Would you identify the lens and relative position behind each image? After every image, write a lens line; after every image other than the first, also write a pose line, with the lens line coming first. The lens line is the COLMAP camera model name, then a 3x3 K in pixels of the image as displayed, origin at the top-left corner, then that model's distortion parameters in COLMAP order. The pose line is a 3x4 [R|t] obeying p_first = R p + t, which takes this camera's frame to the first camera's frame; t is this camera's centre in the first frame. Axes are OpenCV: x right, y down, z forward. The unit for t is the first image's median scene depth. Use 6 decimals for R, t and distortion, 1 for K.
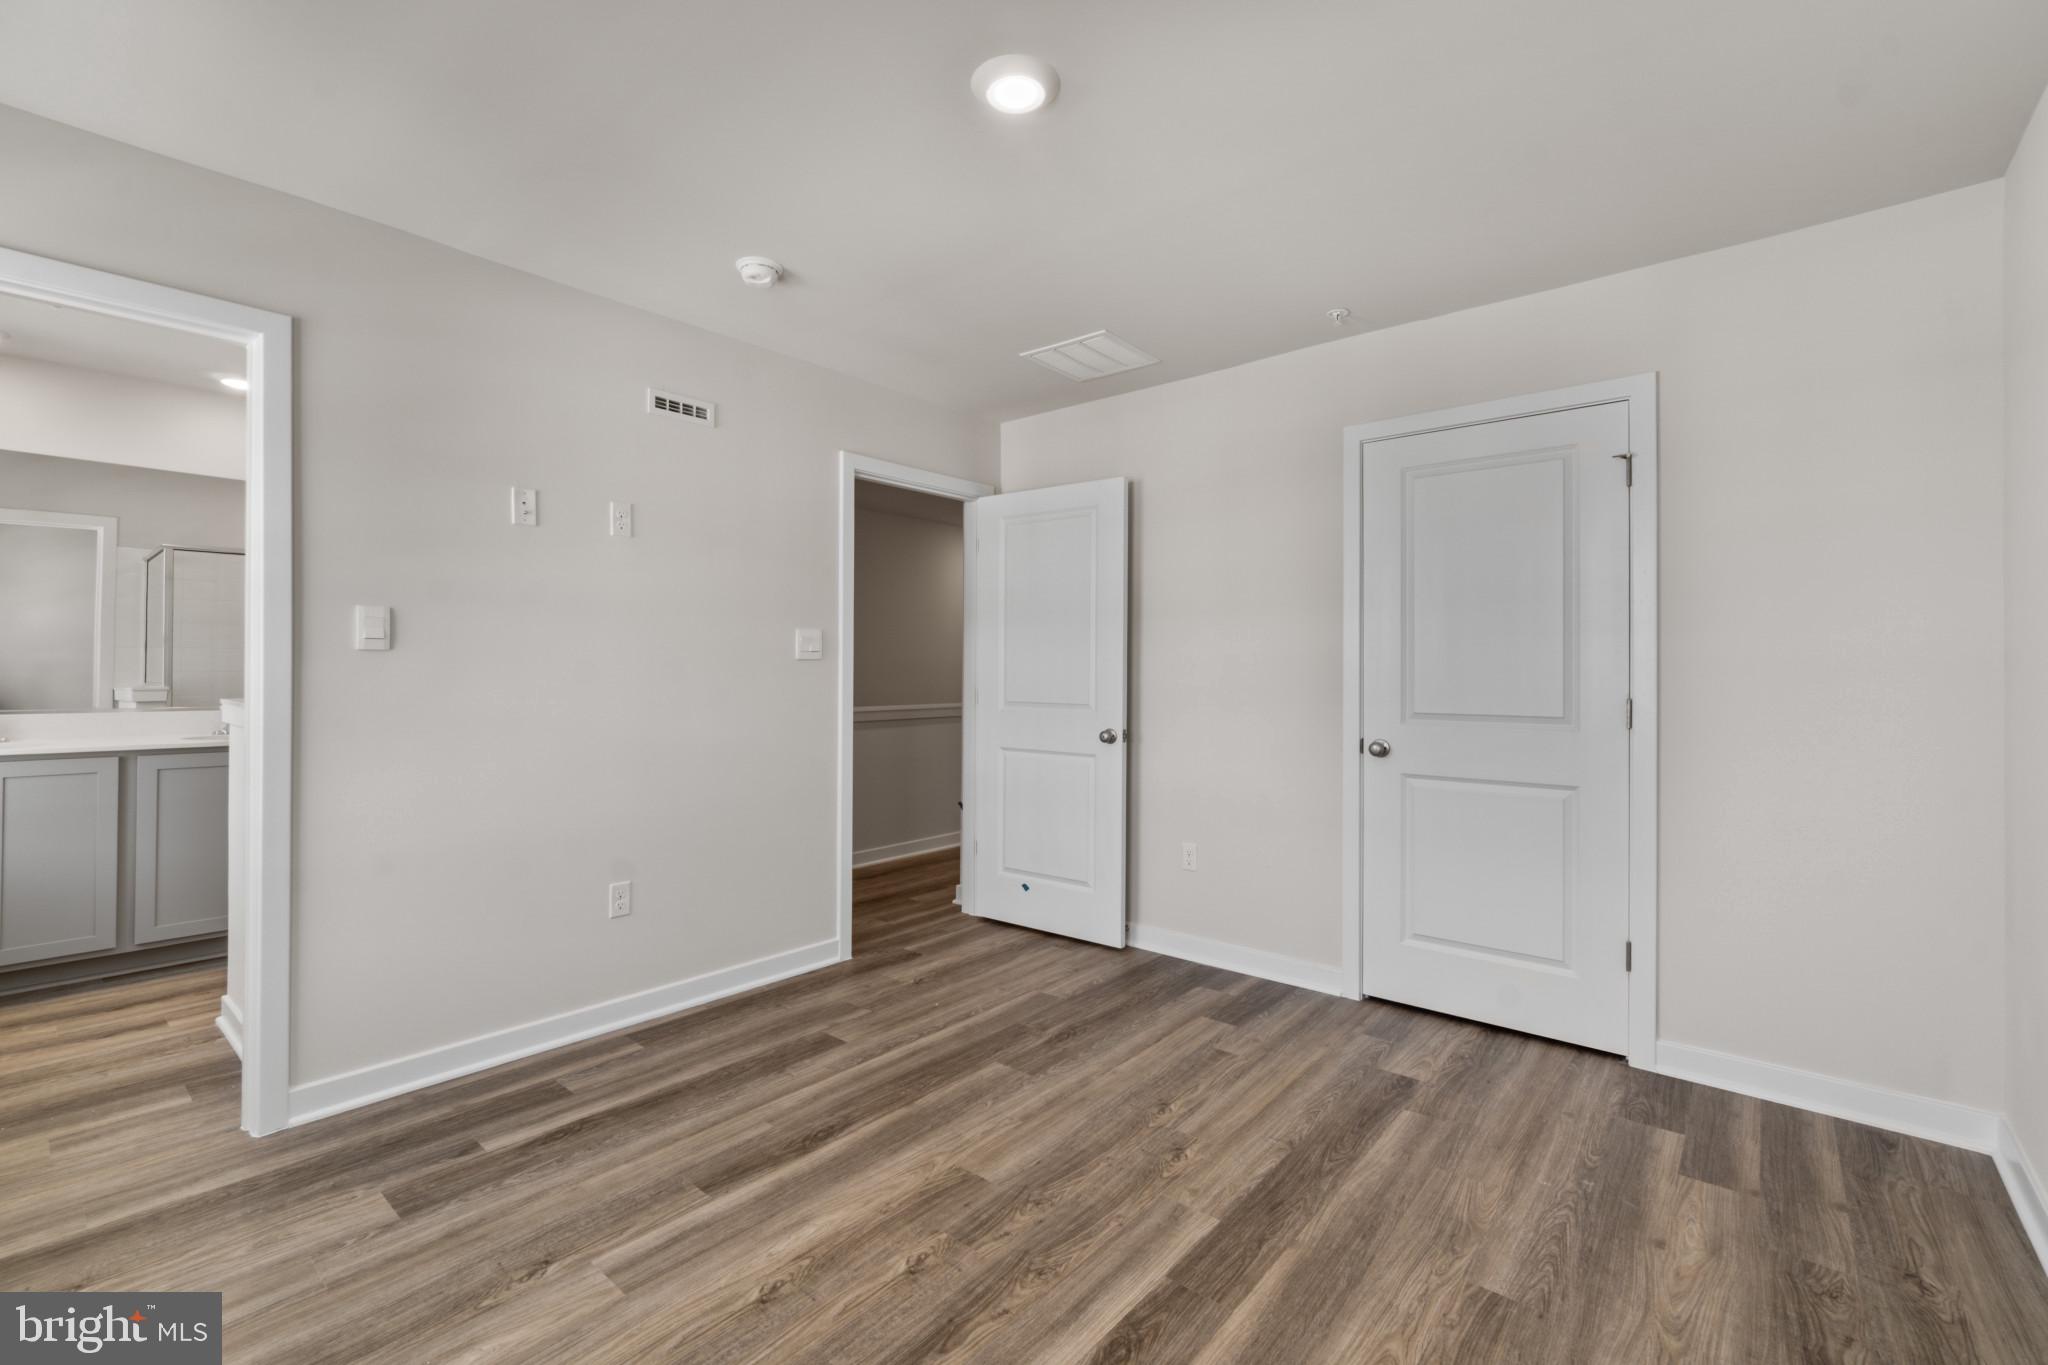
lens RADIAL K [[882.3, 0, 1024.7], [0, 882.3, 671.8], [0, 0, 1]] dist [-0.002903, 0.000799]
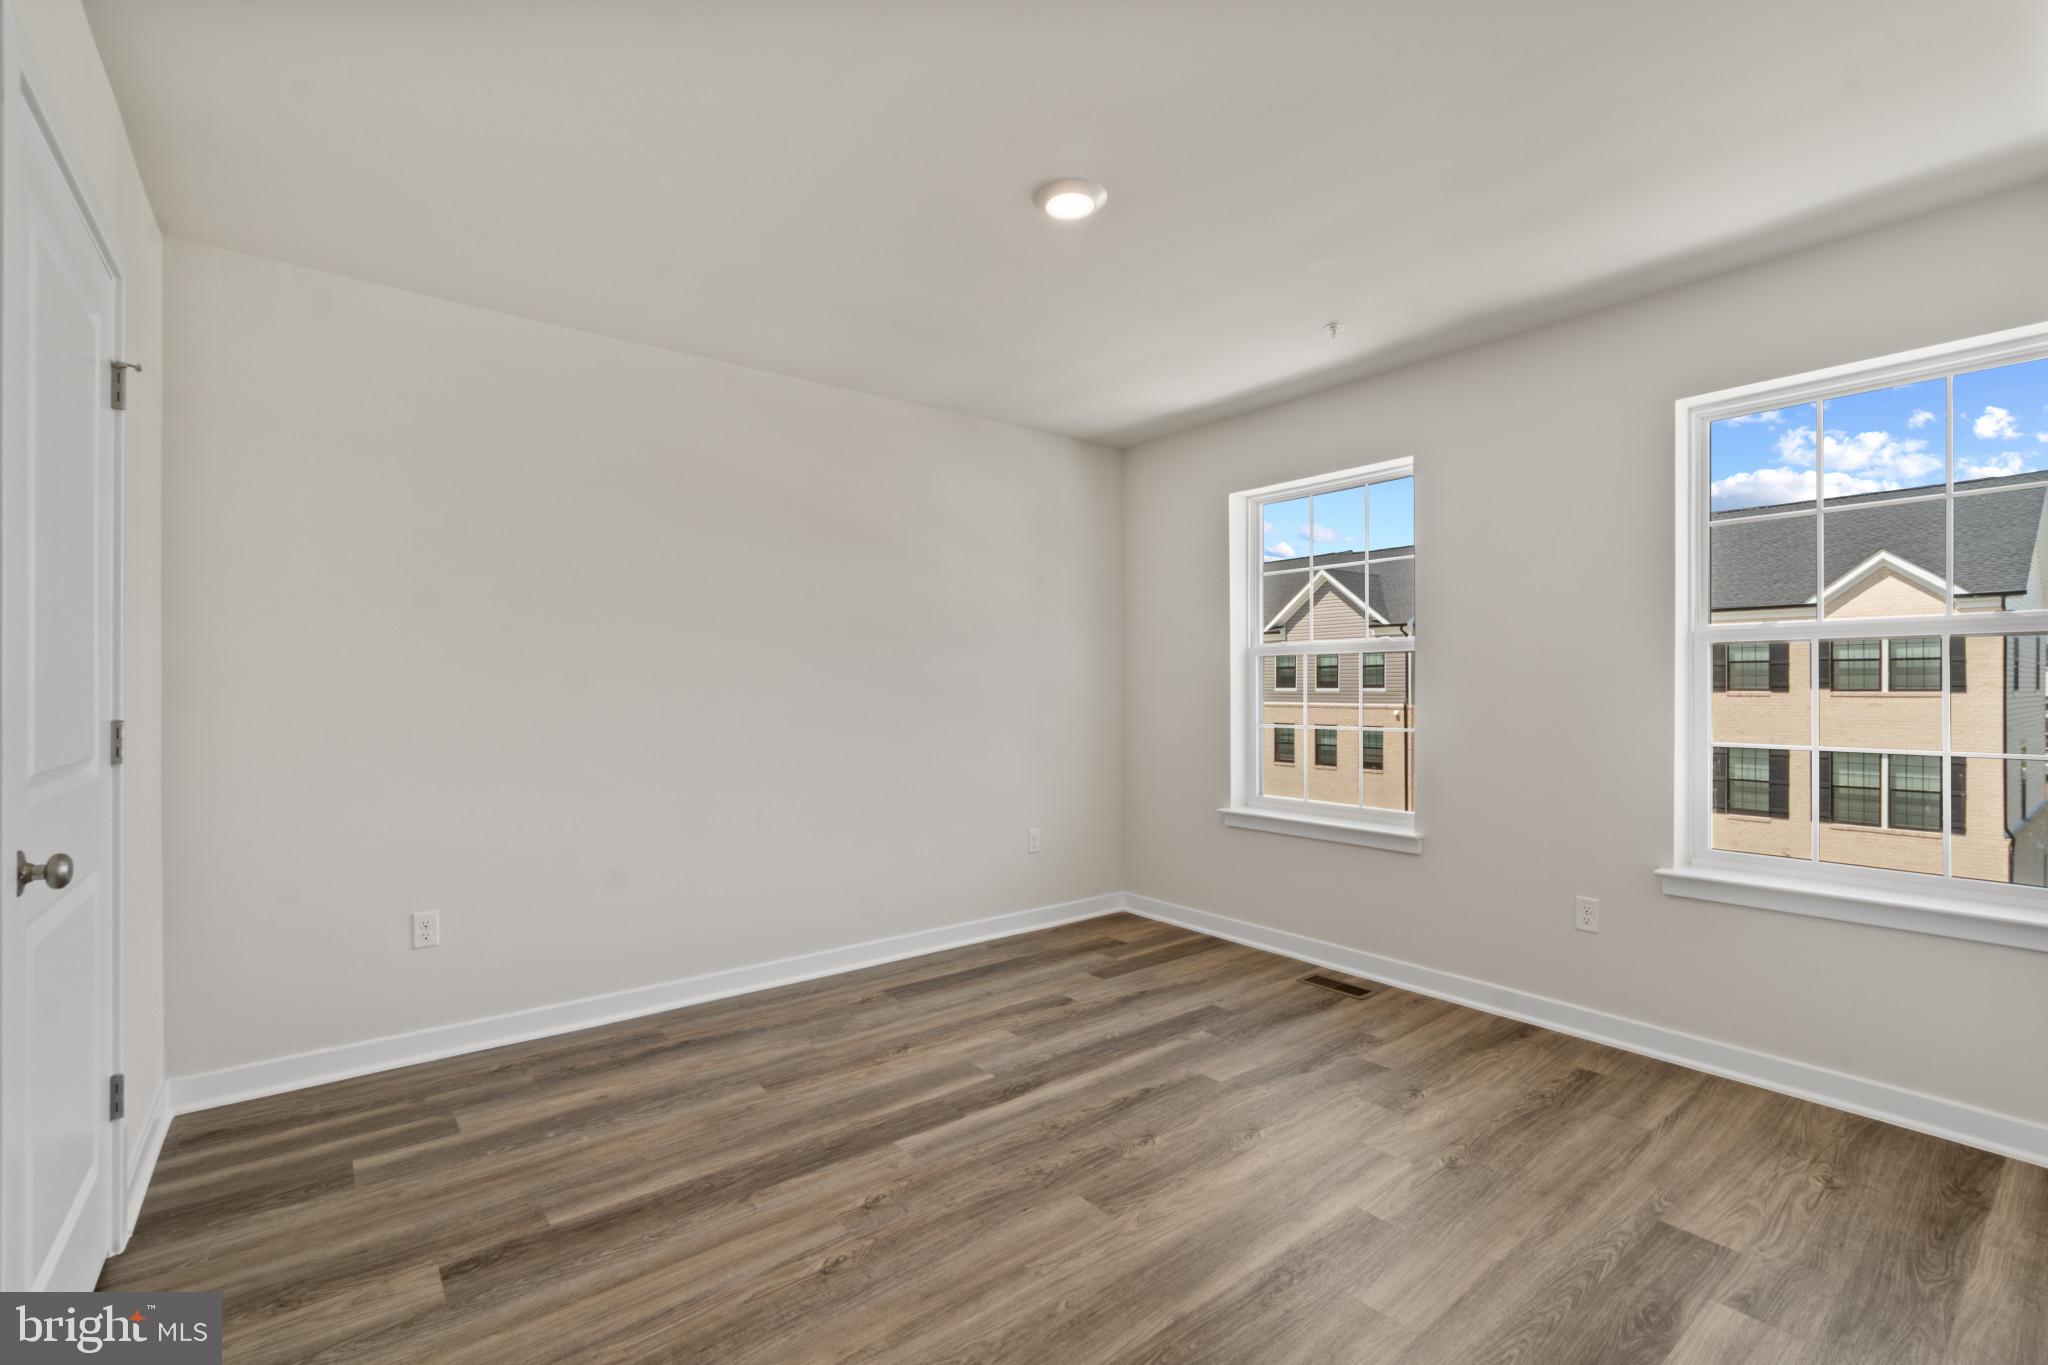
lens RADIAL K [[882.3, 0, 1021.6], [0, 882.3, 684.9], [0, 0, 1]] dist [-0.002903, 0.000799]
pose [[-0.979499, -0.006380, 0.201346, -0.165691], [-0.006865, 0.999975, -0.001707, 0.004442], [-0.201330, -0.003054, -0.979519, 1.924070]]
